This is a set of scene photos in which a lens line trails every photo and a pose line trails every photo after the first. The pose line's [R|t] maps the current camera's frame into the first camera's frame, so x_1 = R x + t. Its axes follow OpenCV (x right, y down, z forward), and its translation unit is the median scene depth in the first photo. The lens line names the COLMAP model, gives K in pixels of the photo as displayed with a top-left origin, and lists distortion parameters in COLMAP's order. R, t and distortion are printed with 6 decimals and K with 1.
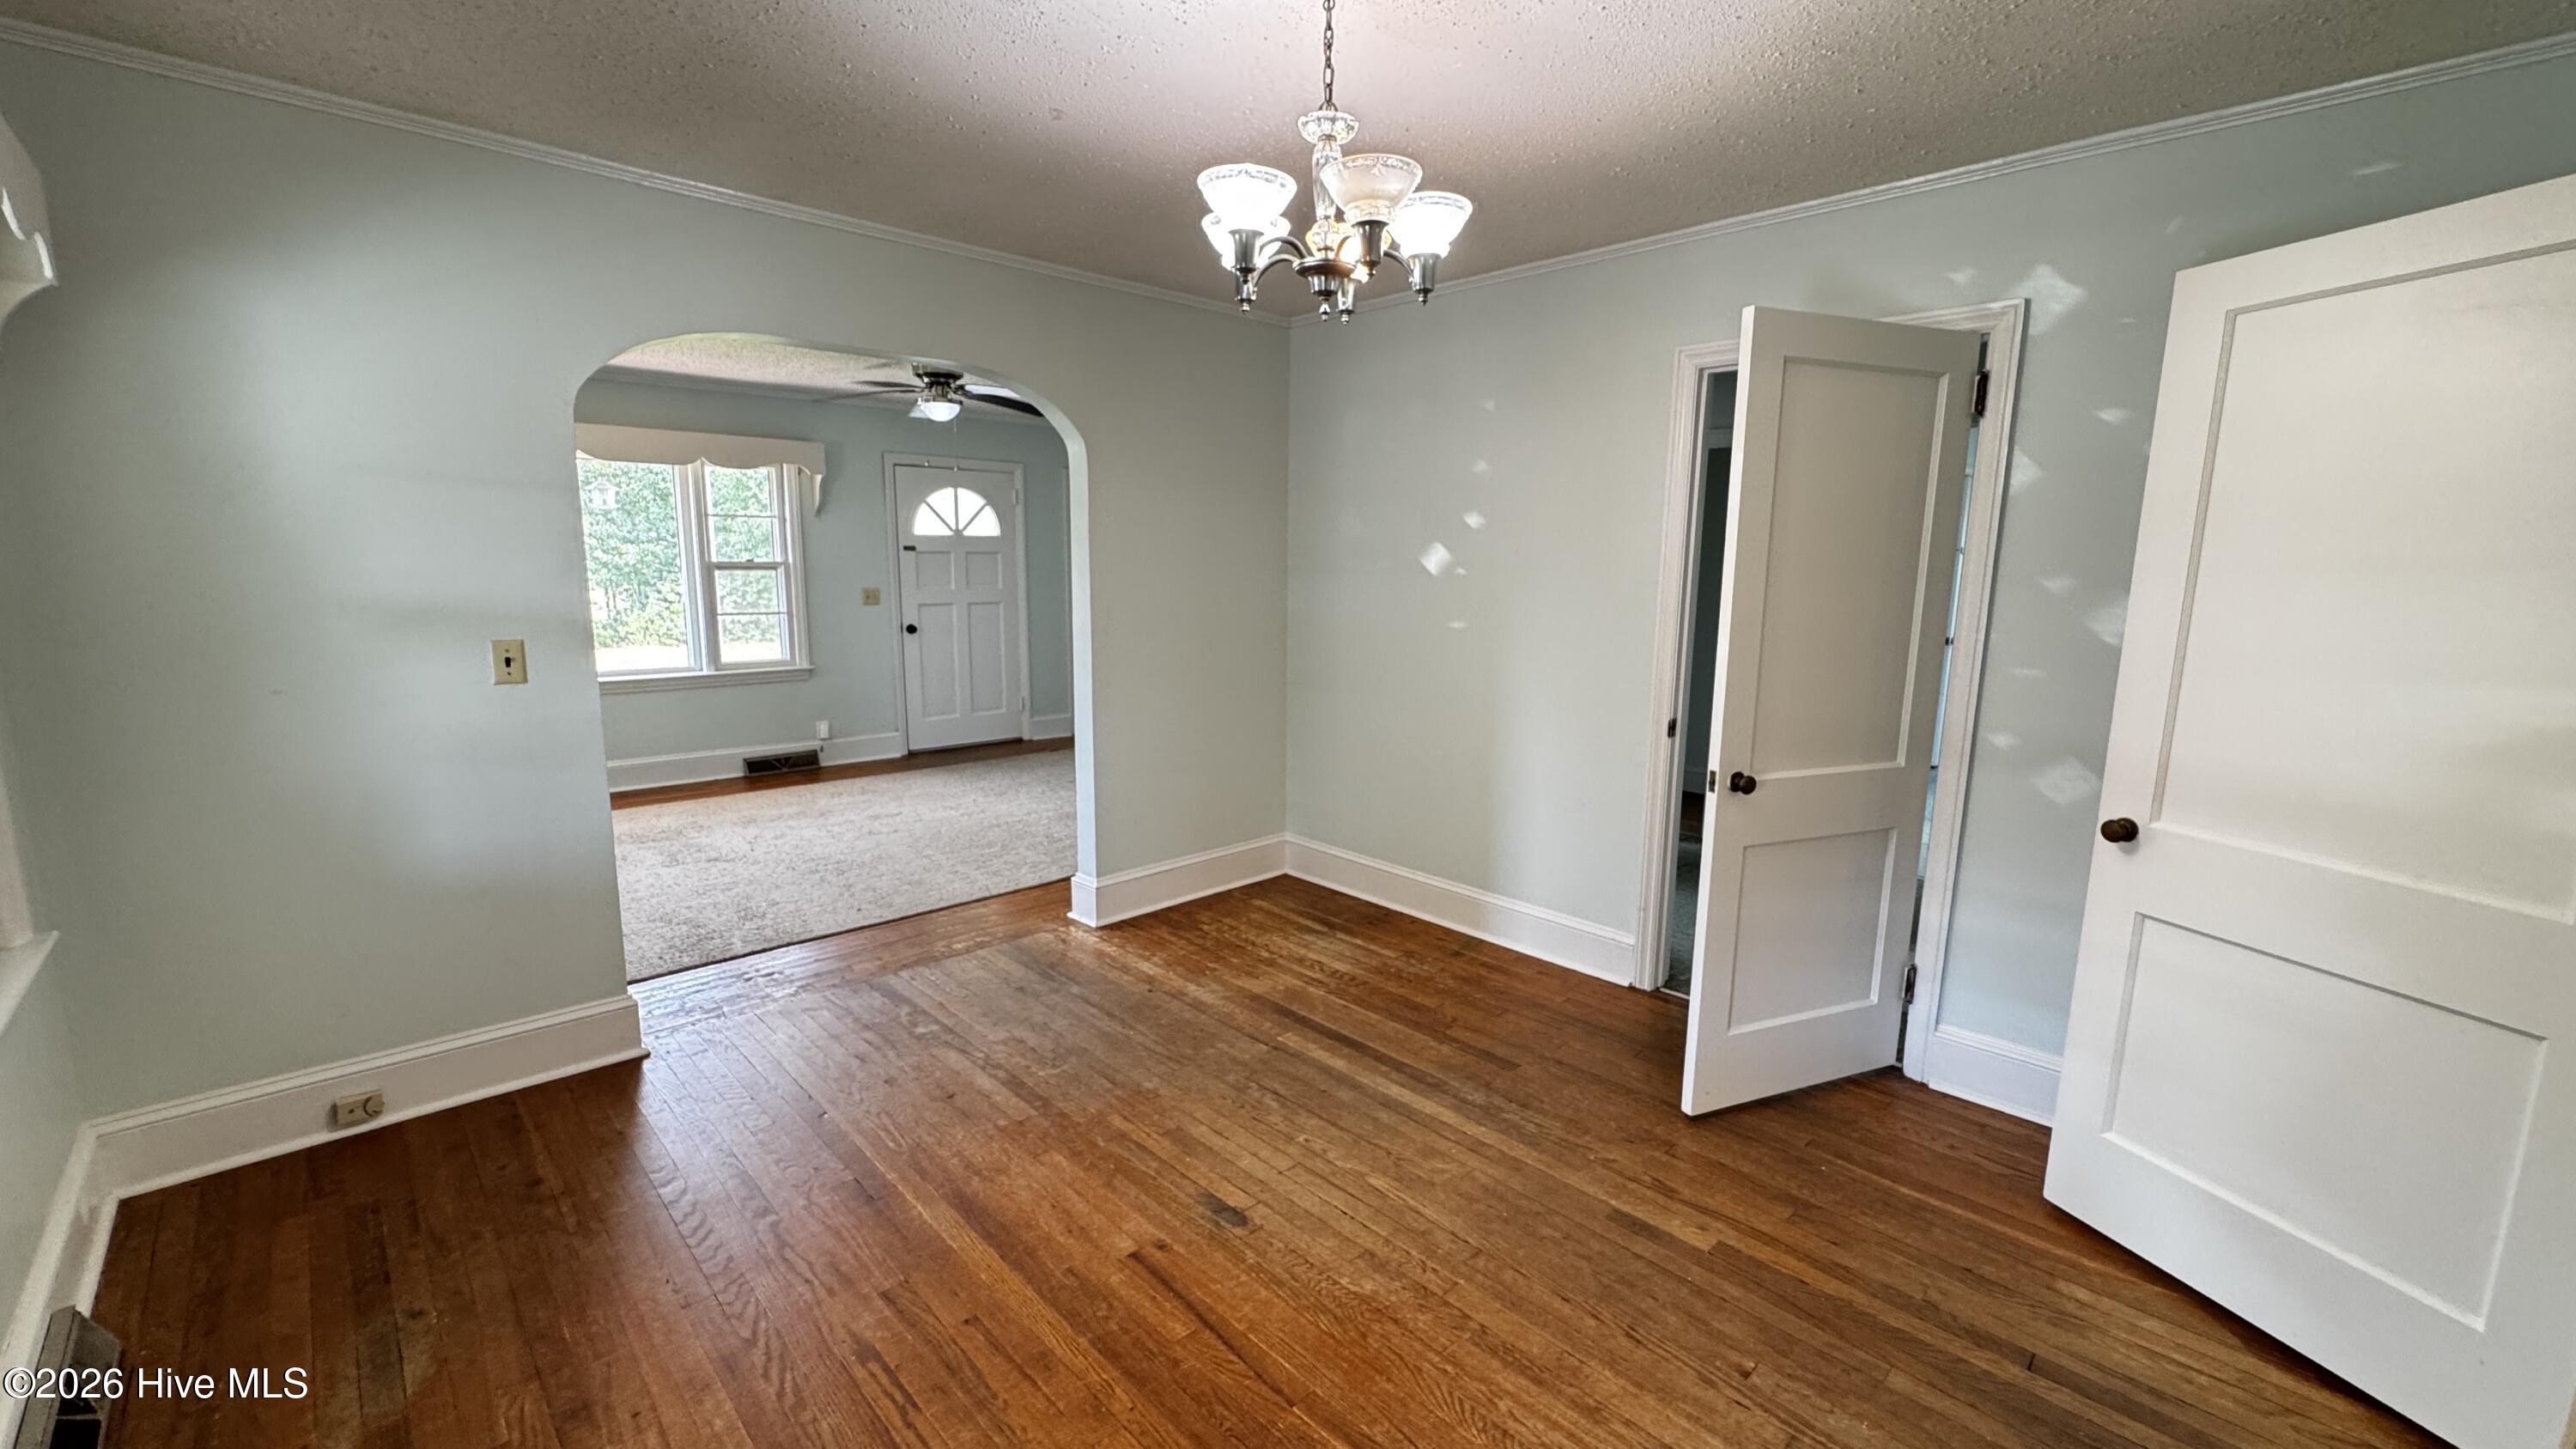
lens RADIAL K [[1026.0, 0, 1277.6], [0, 1026.0, 723.9], [0, 0, 1]] dist [-0.003688, -0.000156]
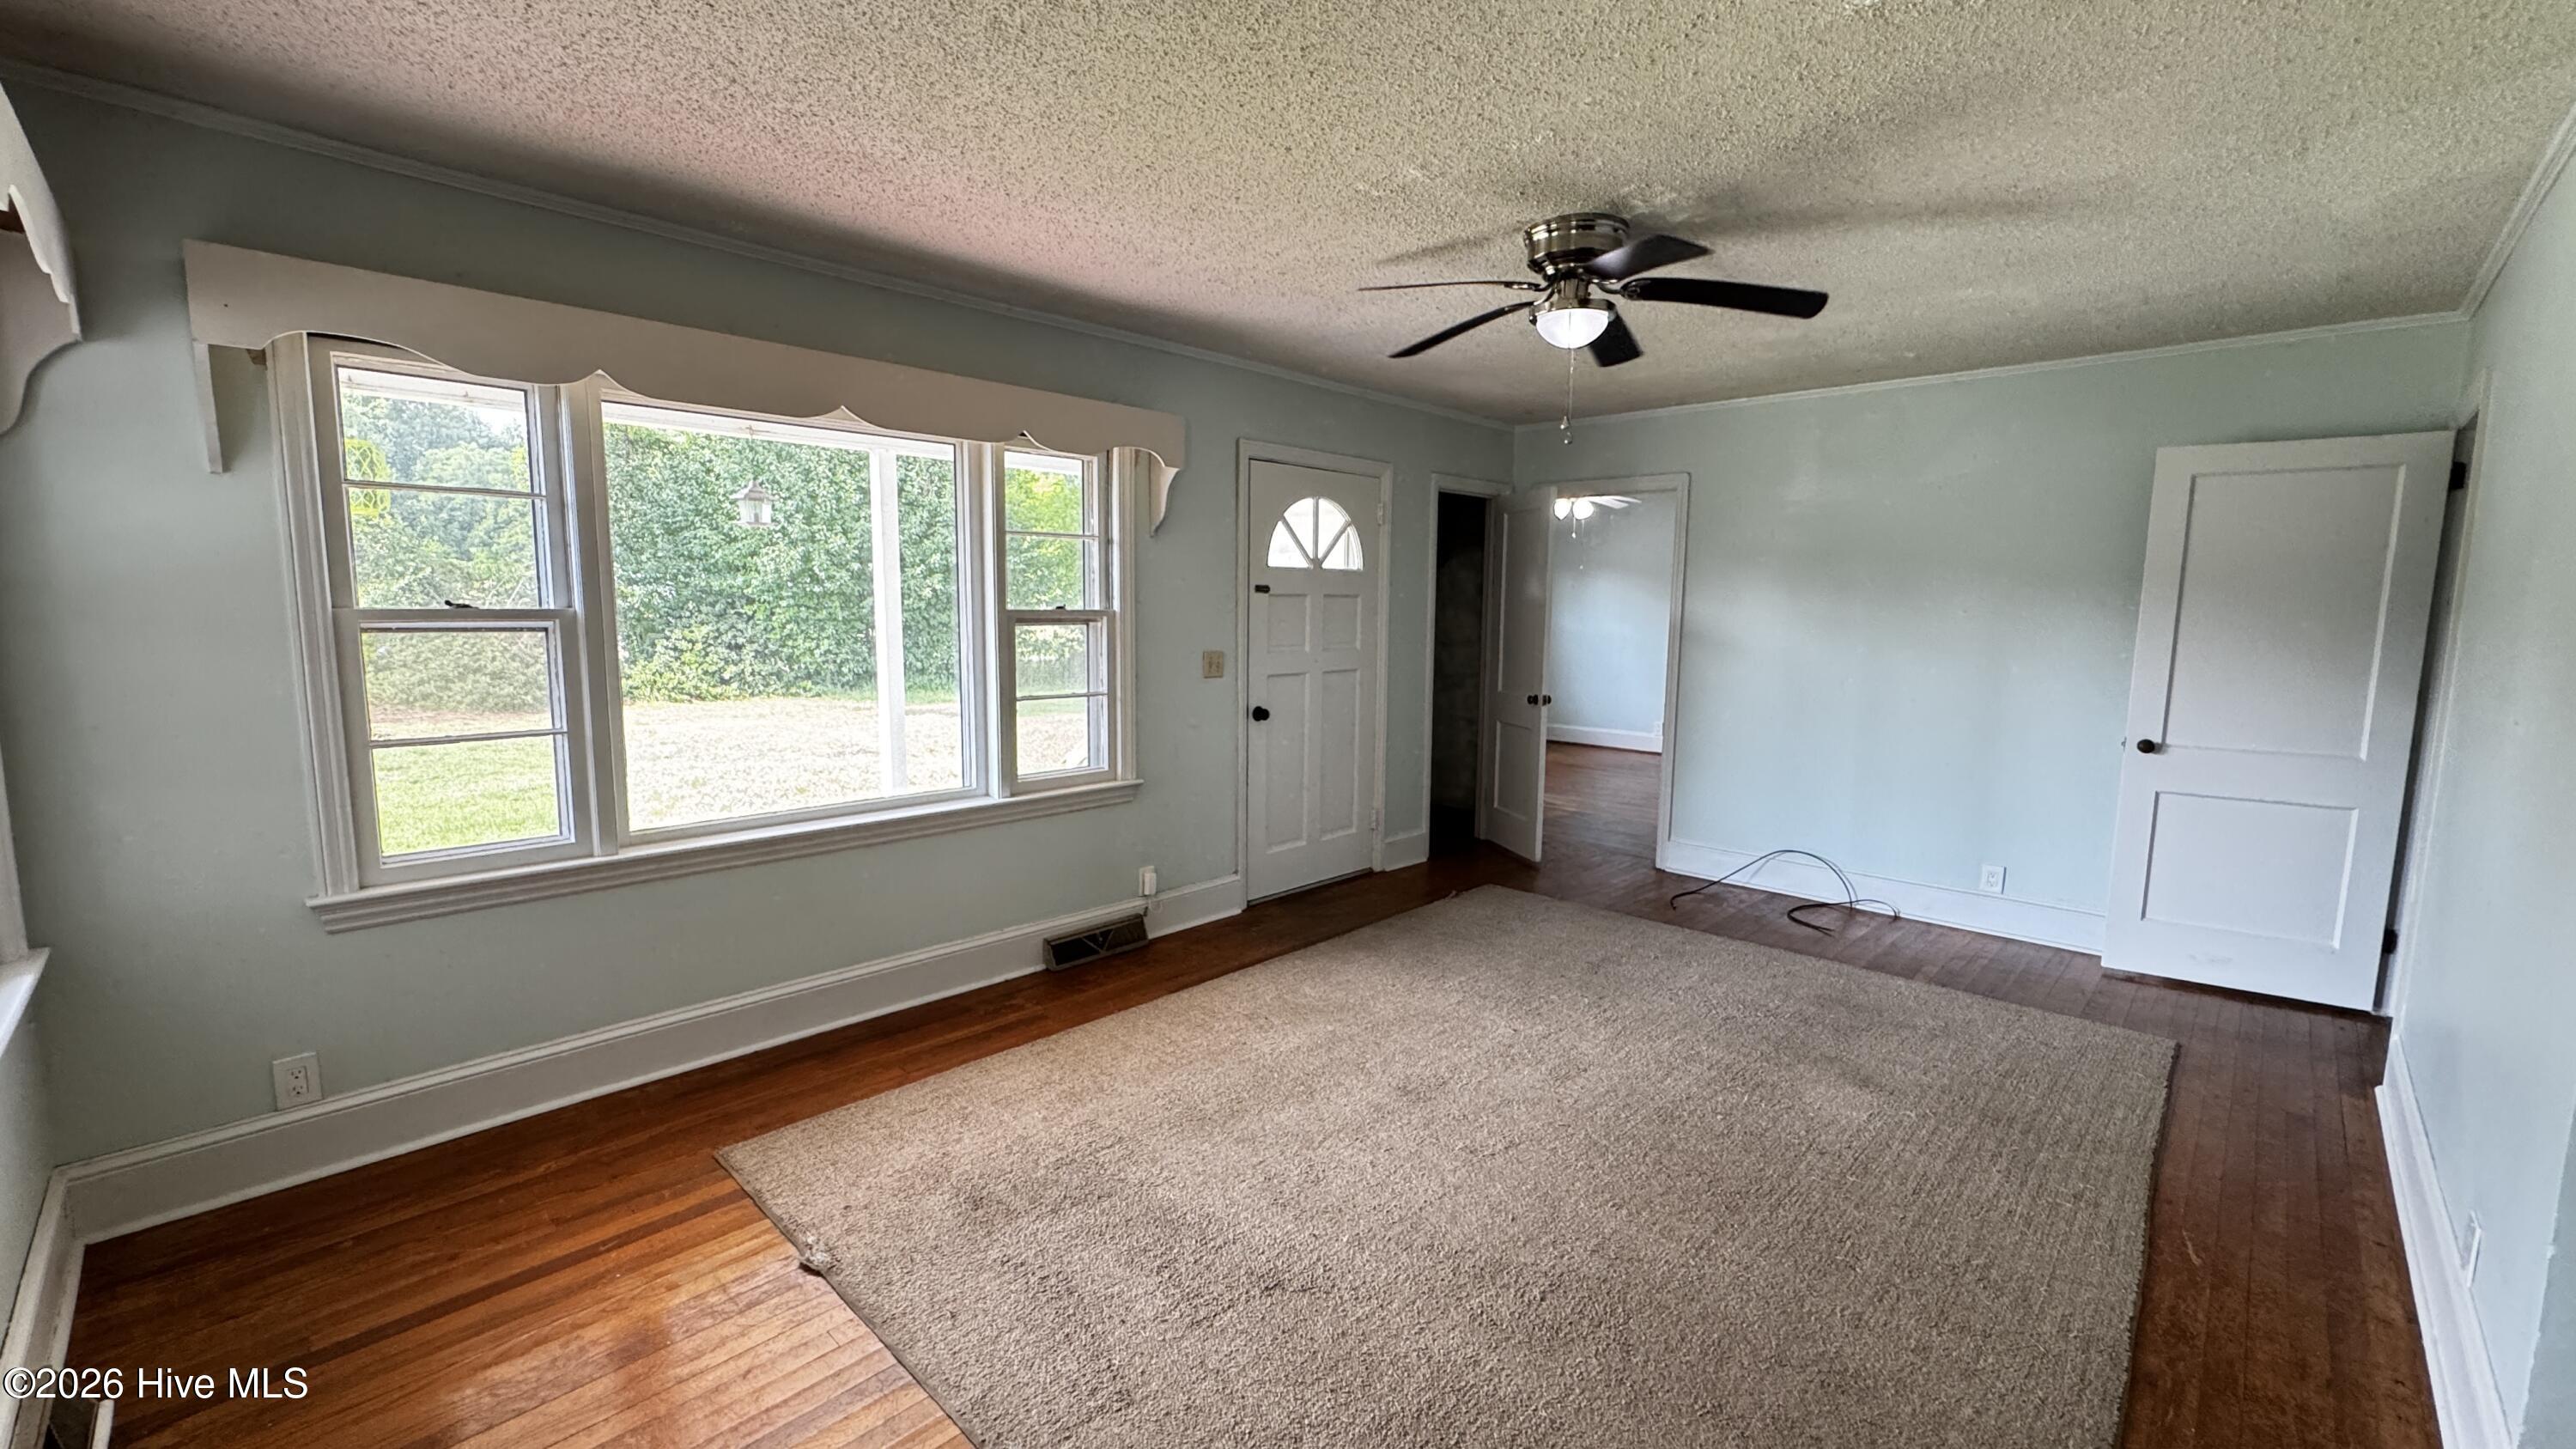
lens RADIAL K [[1026.0, 0, 1293.7], [0, 1026.0, 726.6], [0, 0, 1]] dist [-0.003688, -0.000156]
pose [[0.998950, -0.004485, 0.045600, -0.367031], [0.006233, 0.999248, -0.038261, -0.059865], [-0.045394, 0.038505, 0.998227, 0.359931]]
